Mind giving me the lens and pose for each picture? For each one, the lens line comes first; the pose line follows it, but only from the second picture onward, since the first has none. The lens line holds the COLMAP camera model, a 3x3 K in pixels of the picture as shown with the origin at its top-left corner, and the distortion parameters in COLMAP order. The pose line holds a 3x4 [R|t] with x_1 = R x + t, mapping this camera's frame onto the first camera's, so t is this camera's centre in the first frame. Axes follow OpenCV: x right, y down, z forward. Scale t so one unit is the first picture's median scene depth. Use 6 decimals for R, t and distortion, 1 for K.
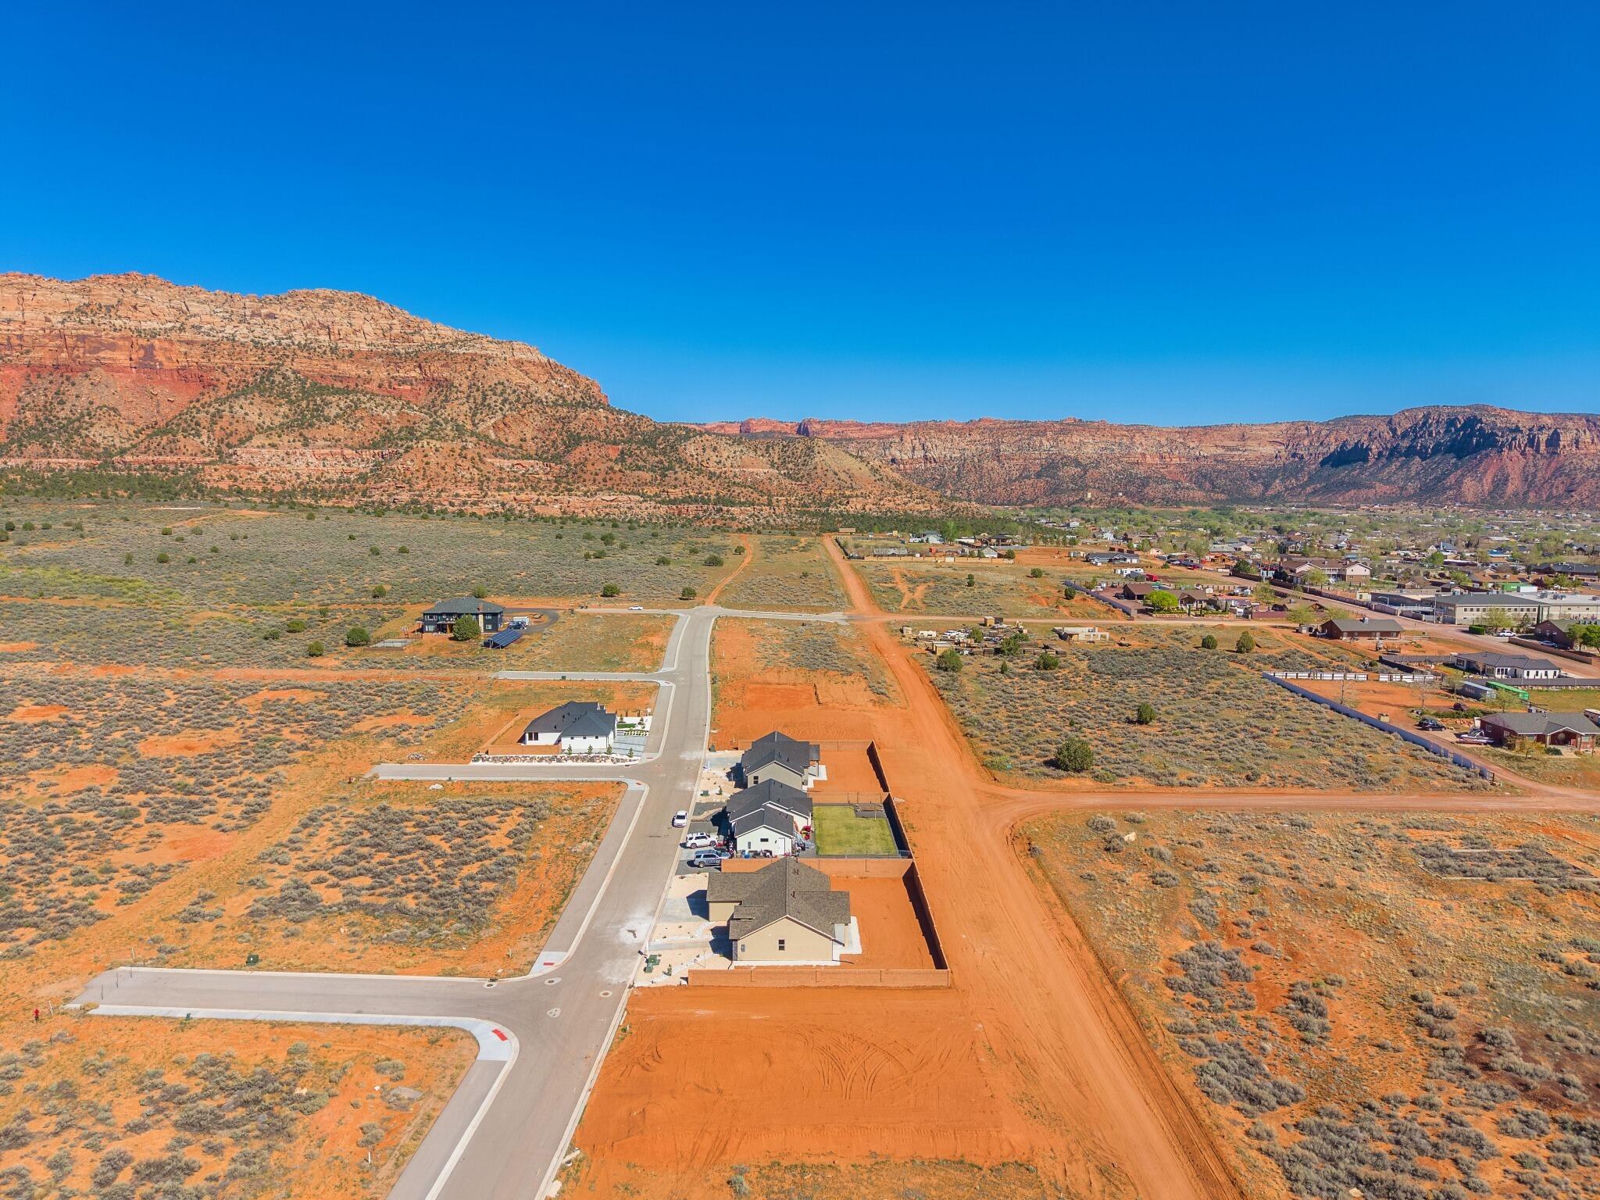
lens RADIAL K [[1068.5, 0, 796.2], [0, 1068.5, 598.6], [0, 0, 1]] dist [0.021758, -0.015513]
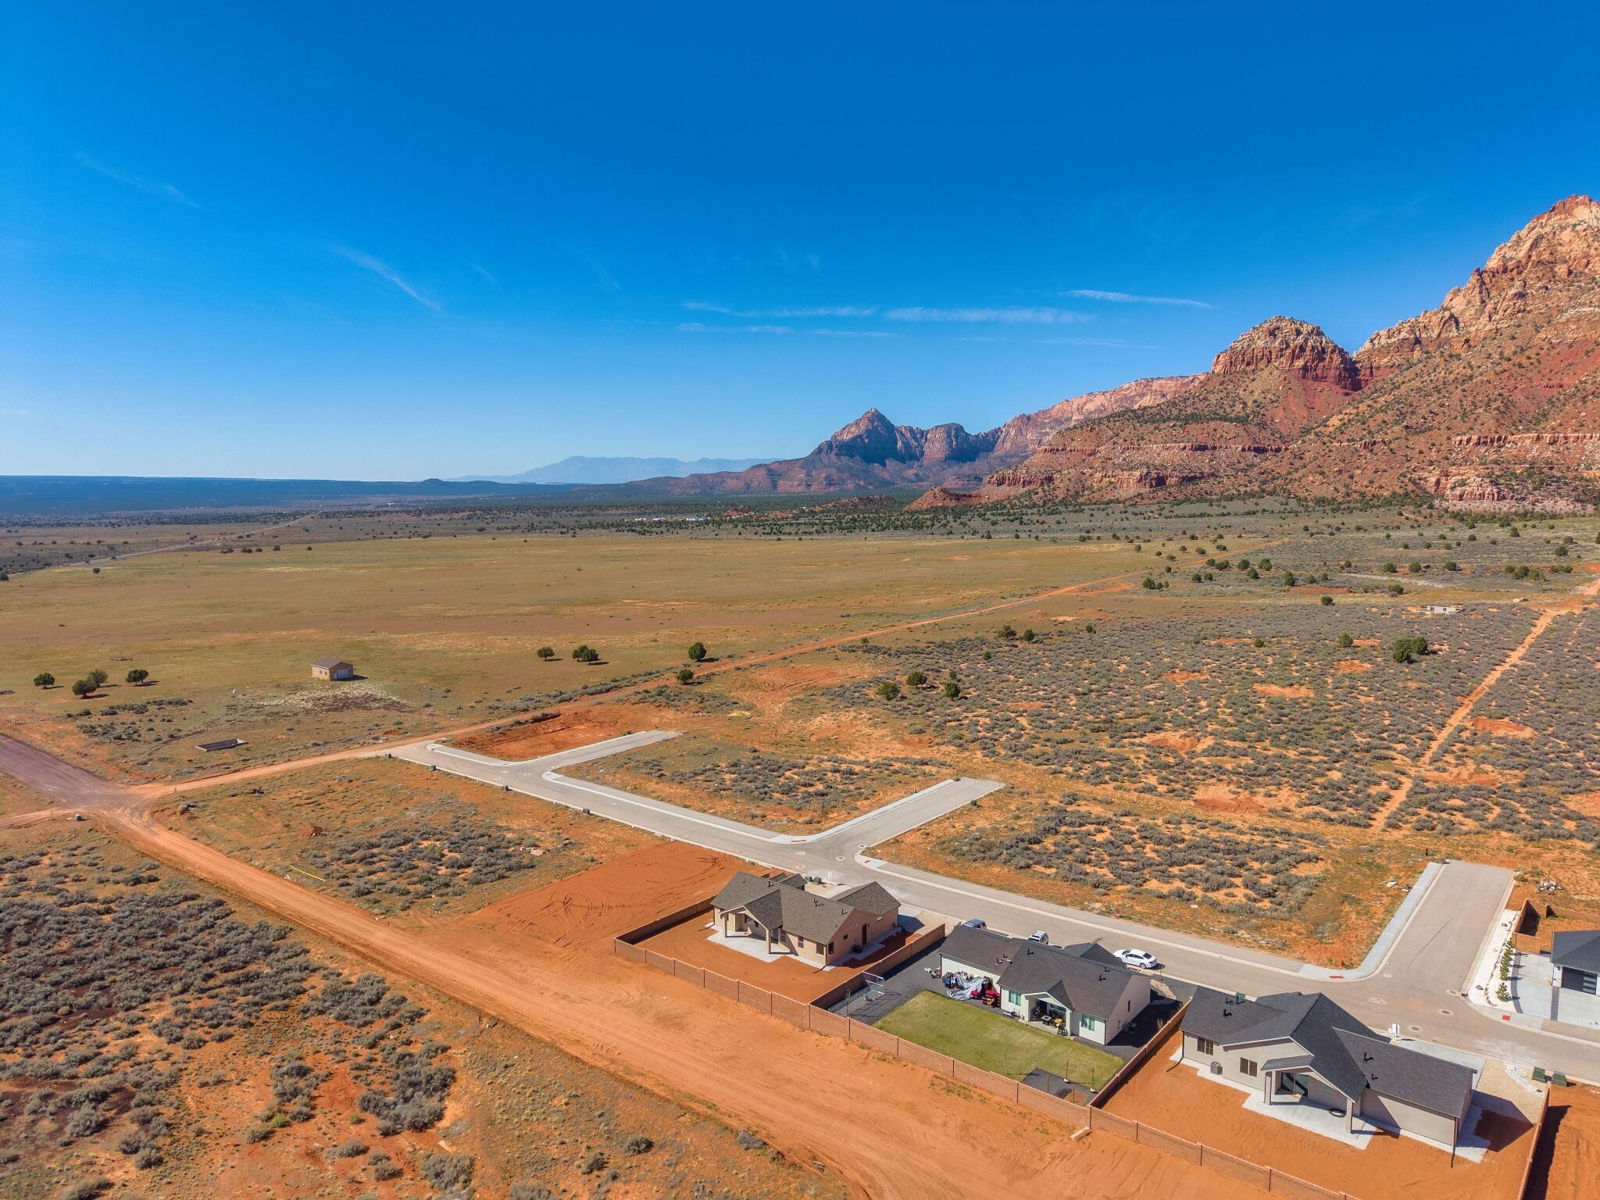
lens RADIAL K [[1072.9, 0, 799.2], [0, 1072.9, 607.8], [0, 0, 1]] dist [0.017051, -0.020461]
pose [[-0.647256, 0.091960, -0.756705, 0.058861], [-0.075340, 0.980118, 0.183554, -0.015176], [0.758540, 0.175817, -0.627459, 0.125866]]
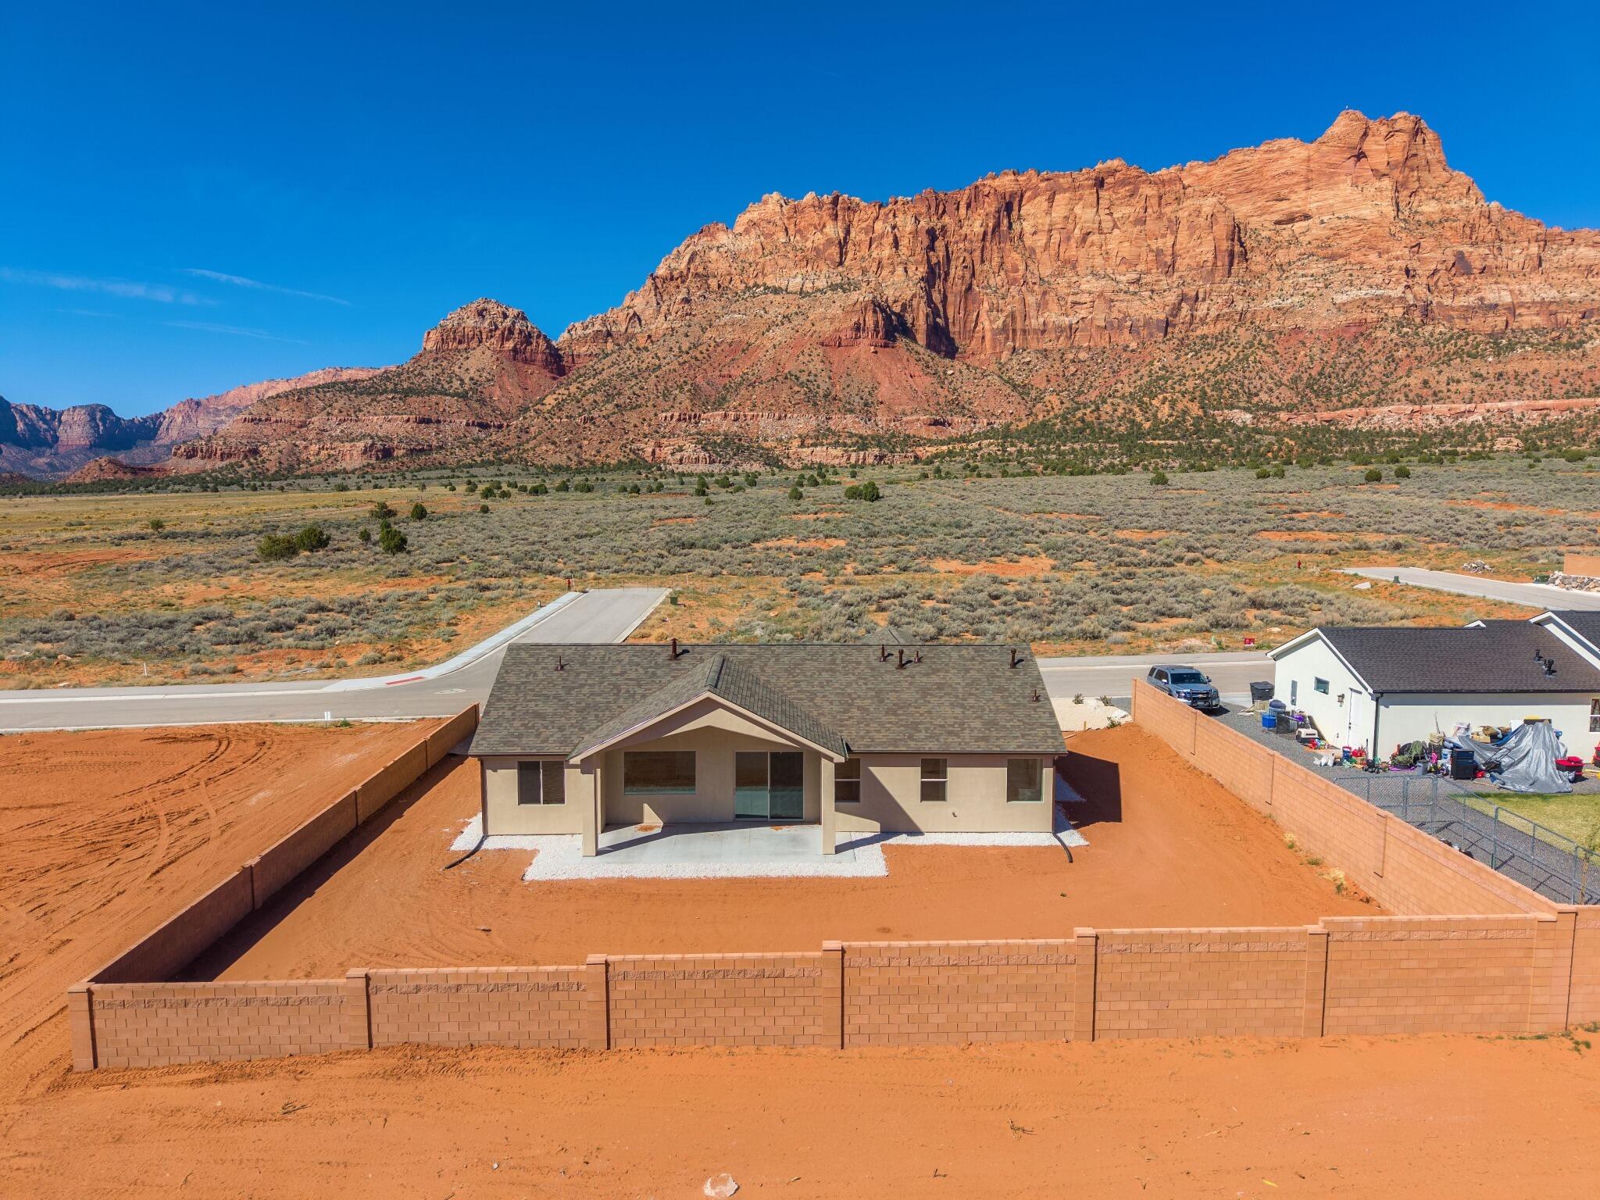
lens RADIAL K [[1072.9, 0, 799.2], [0, 1072.9, 607.8], [0, 0, 1]] dist [0.017051, -0.020461]
pose [[0.015168, 0.113690, -0.993400, 0.022592], [-0.104908, 0.988212, 0.111495, 0.017316], [0.994366, 0.102525, 0.026916, 0.078102]]
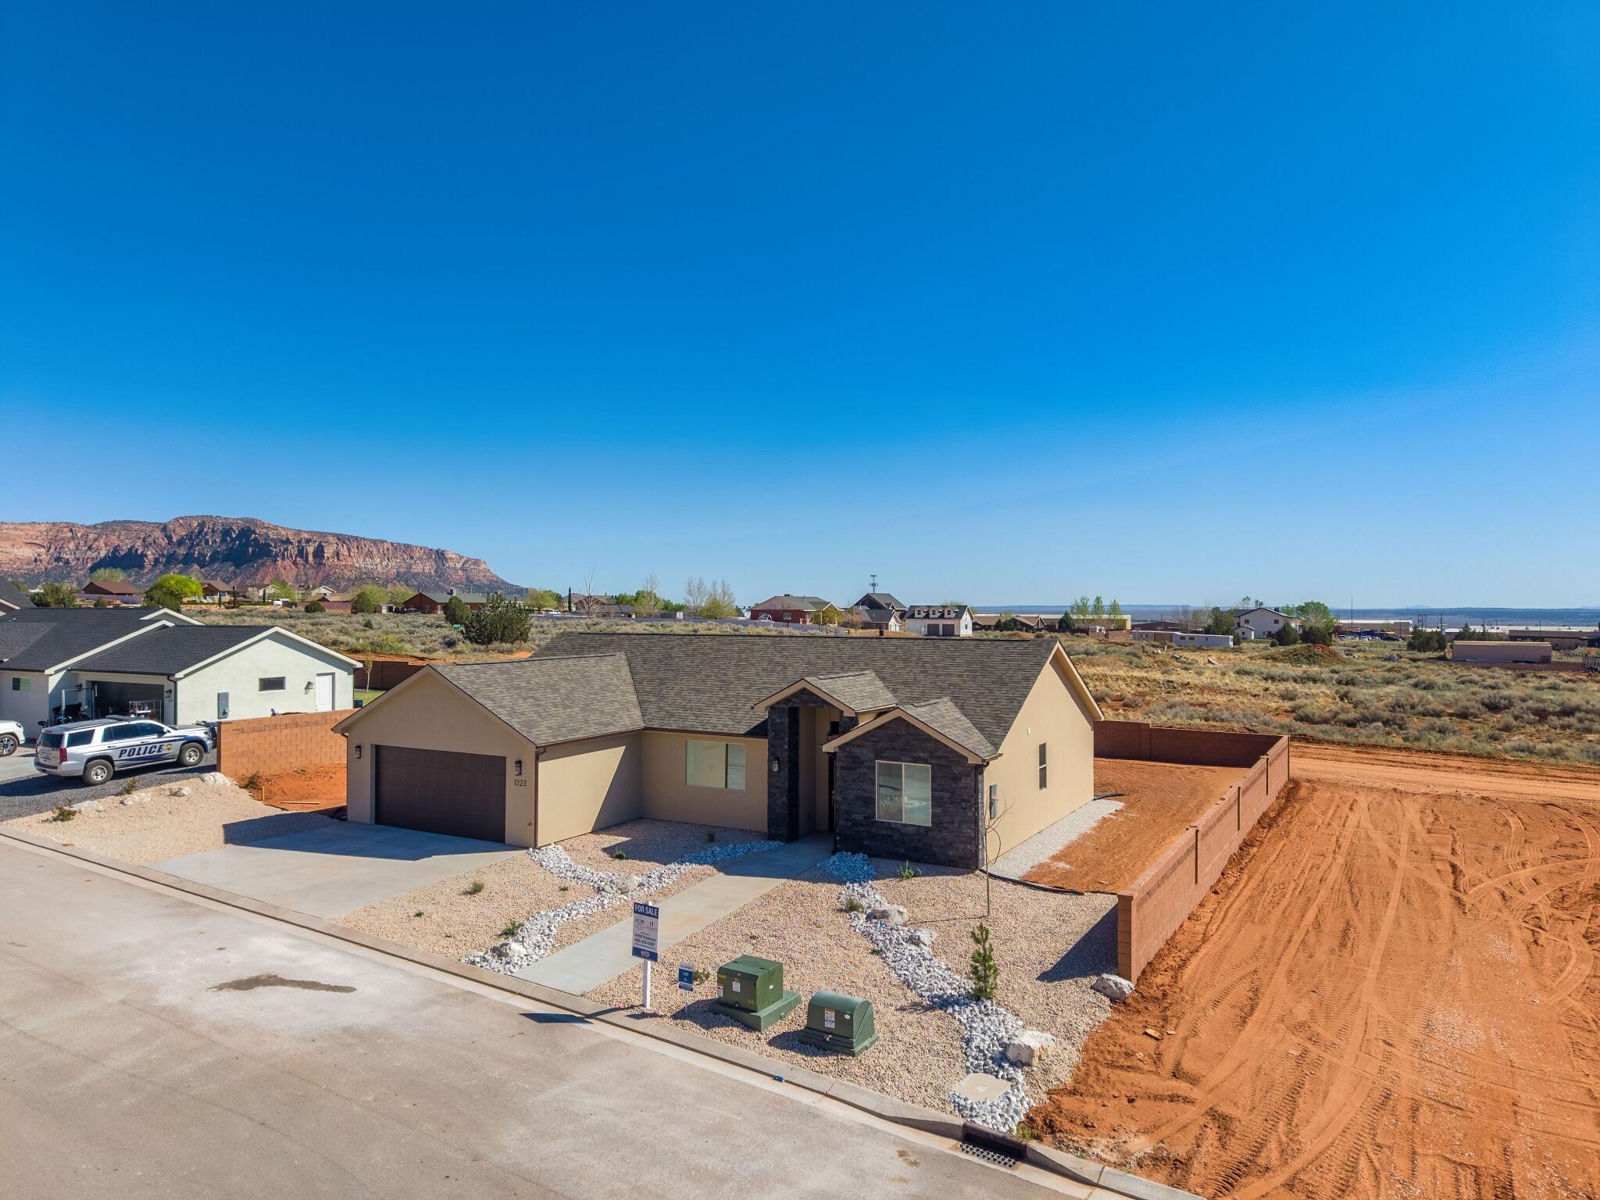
lens RADIAL K [[1072.9, 0, 799.2], [0, 1072.9, 607.8], [0, 0, 1]] dist [0.017051, -0.020461]
pose [[0.498535, -0.000132, 0.866869, -0.019153], [0.088920, 0.994733, -0.050987, 0.021363], [-0.862297, 0.102501, 0.495921, 0.066980]]
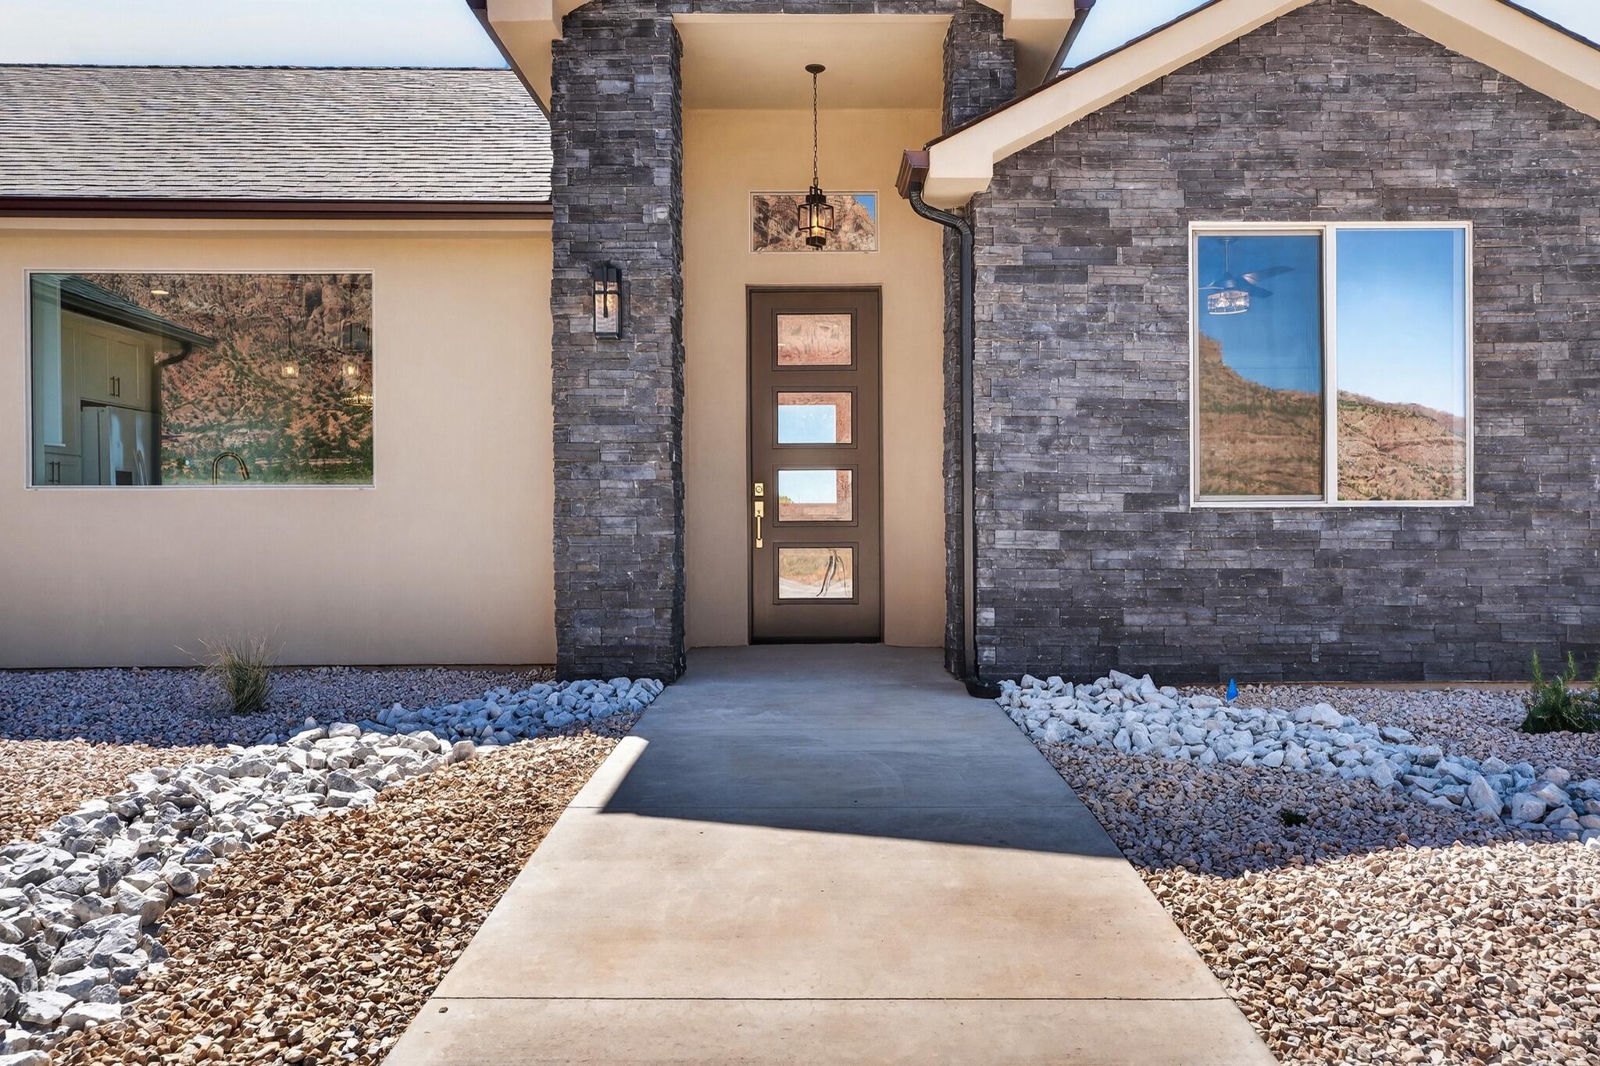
lens RADIAL K [[1507.0, 0, 800.0], [0, 1507.0, 533.0], [0, 0, 1]] dist [0.002666, 0.003768]
pose [[-0.010148, -0.020908, 0.999730, -0.009195], [0.109162, 0.993783, 0.021892, 0.023691], [-0.993972, 0.109355, -0.007803, 0.075706]]
